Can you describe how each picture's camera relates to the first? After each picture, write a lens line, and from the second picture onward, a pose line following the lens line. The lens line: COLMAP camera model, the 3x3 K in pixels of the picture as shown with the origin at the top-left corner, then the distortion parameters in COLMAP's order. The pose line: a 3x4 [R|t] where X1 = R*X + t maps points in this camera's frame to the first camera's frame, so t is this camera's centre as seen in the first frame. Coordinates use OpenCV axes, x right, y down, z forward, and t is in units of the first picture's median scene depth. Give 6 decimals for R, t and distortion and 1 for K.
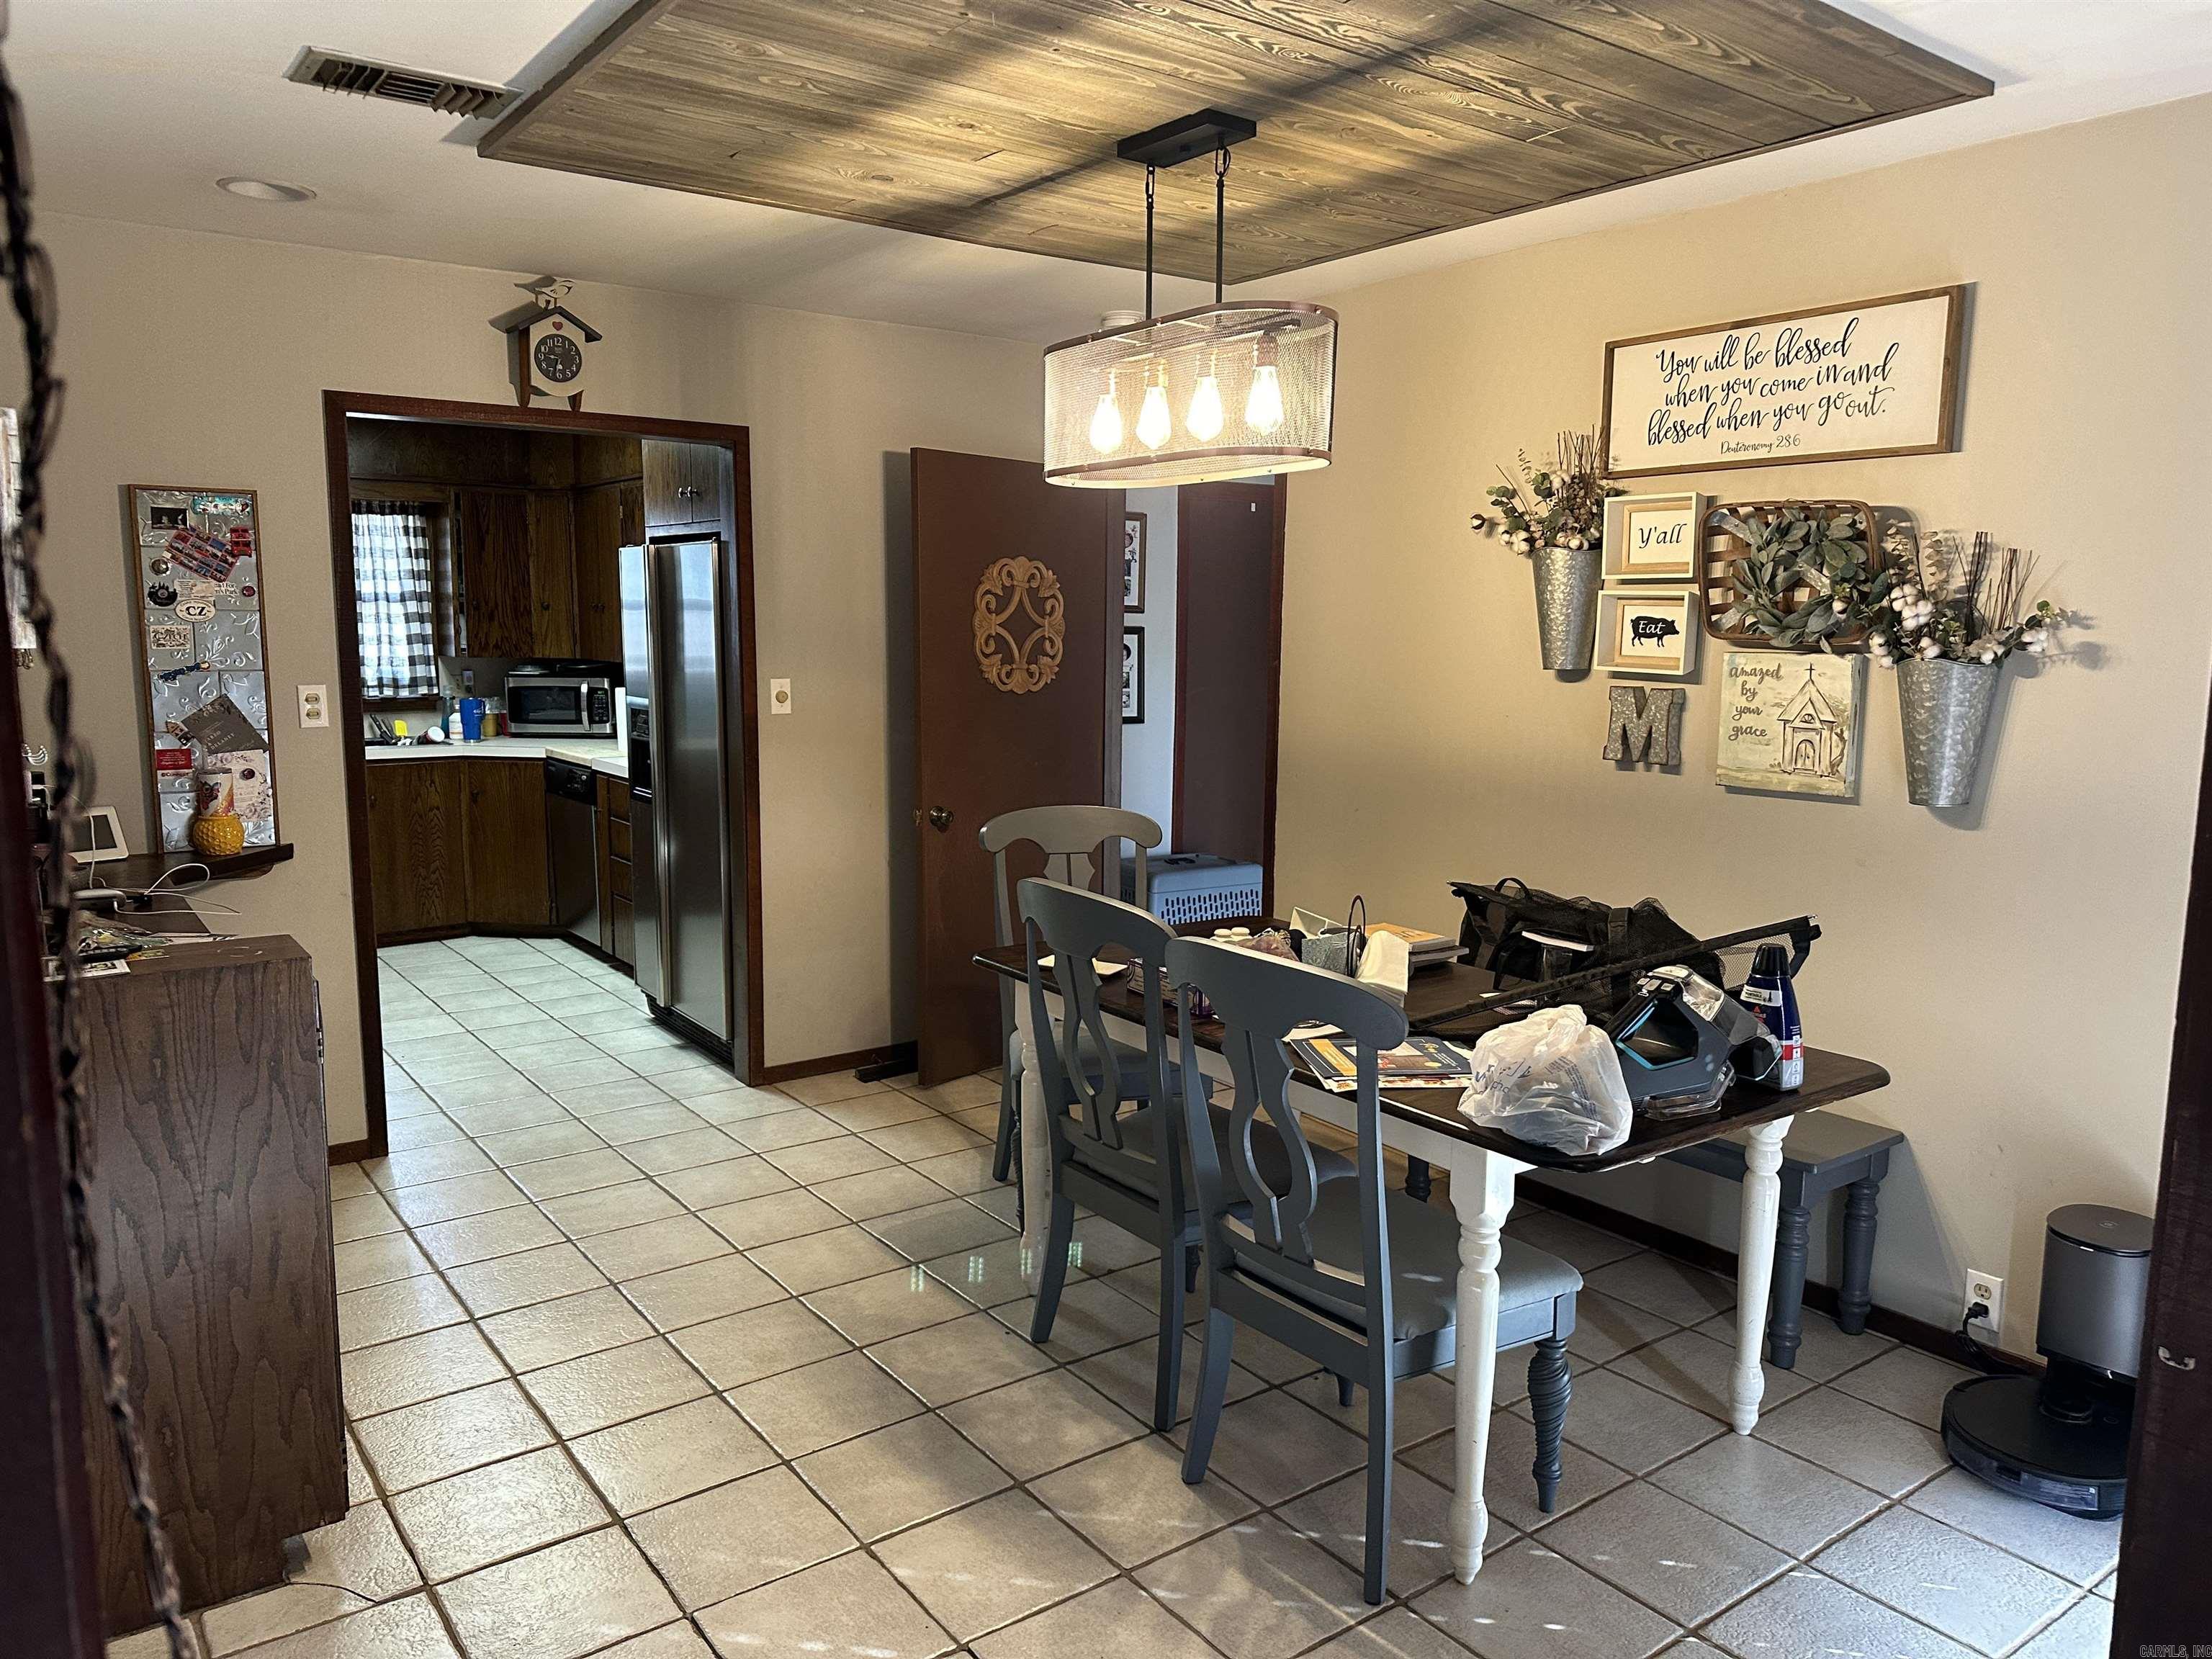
lens RADIAL K [[1556.5, 0, 1106.0], [0, 1556.5, 829.5], [0, 0, 1]] dist [0.173755, -0.263191]
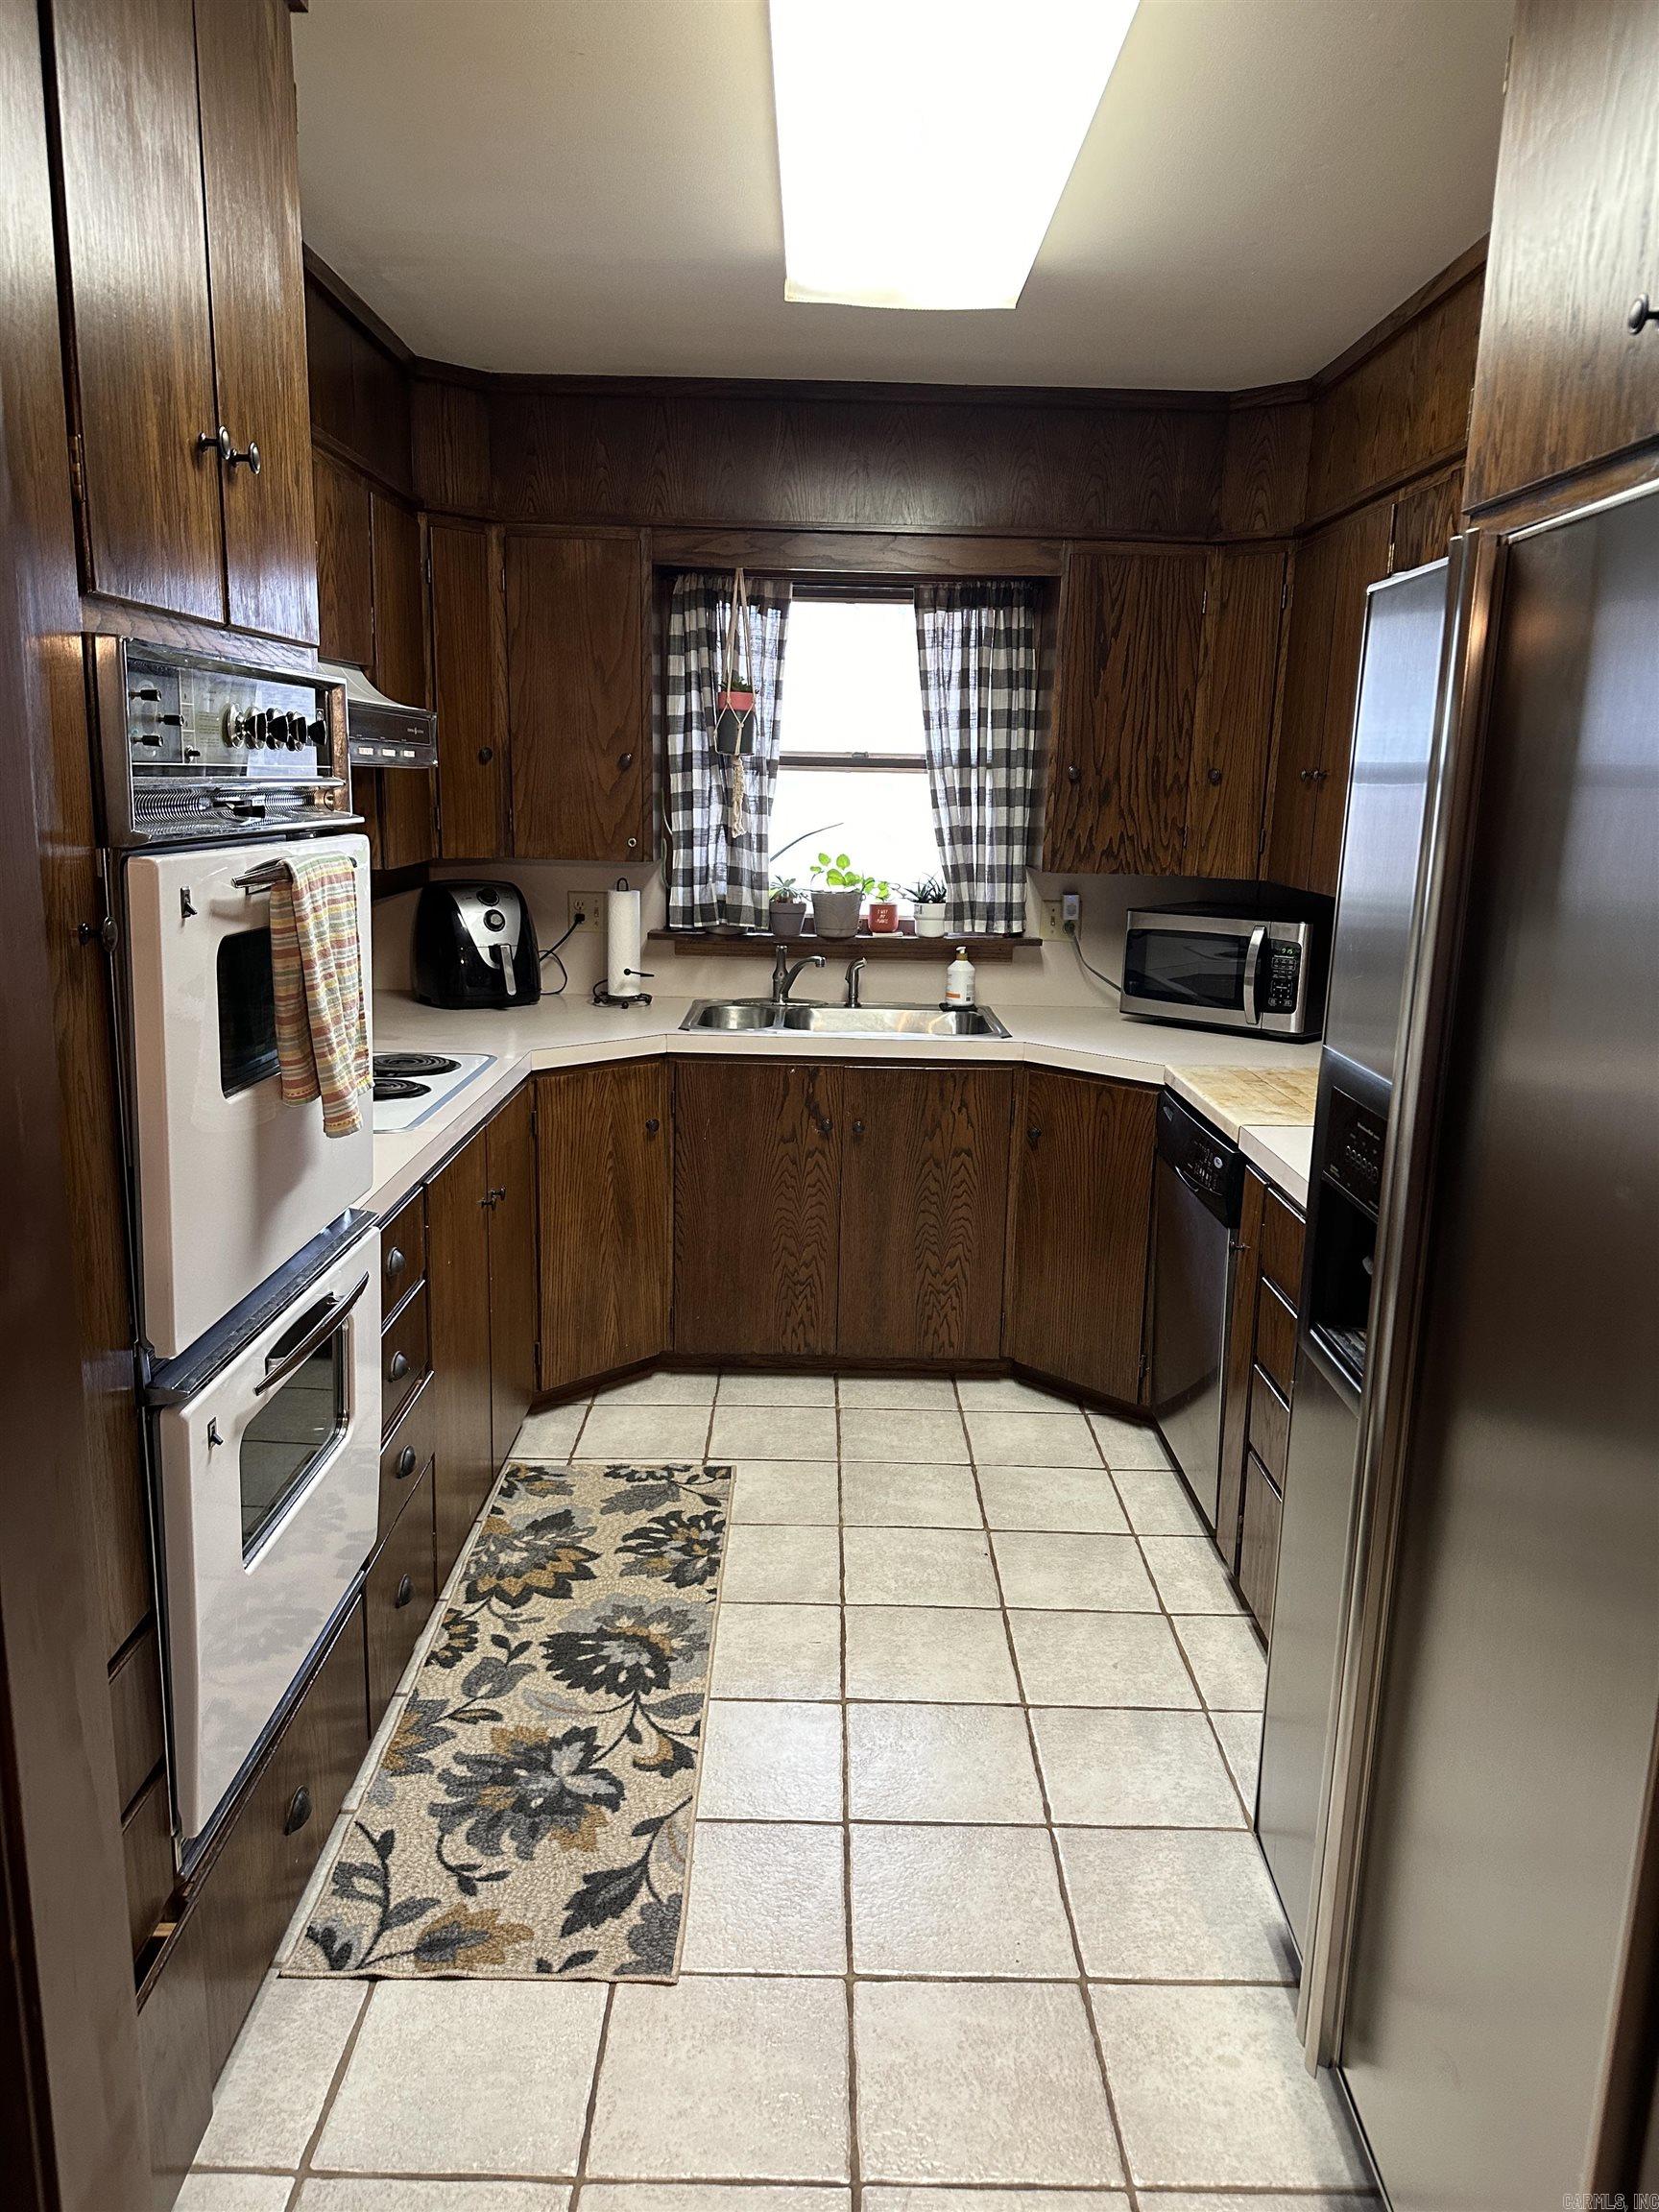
lens RADIAL K [[1556.5, 0, 831.5], [0, 1556.5, 1051.7], [0, 0, 1]] dist [0.173755, -0.263191]
pose [[0.805780, 0.115810, -0.580781, -0.151191], [-0.102295, 0.993170, 0.056116, -0.070593], [0.583313, 0.014194, 0.812124, 0.531133]]
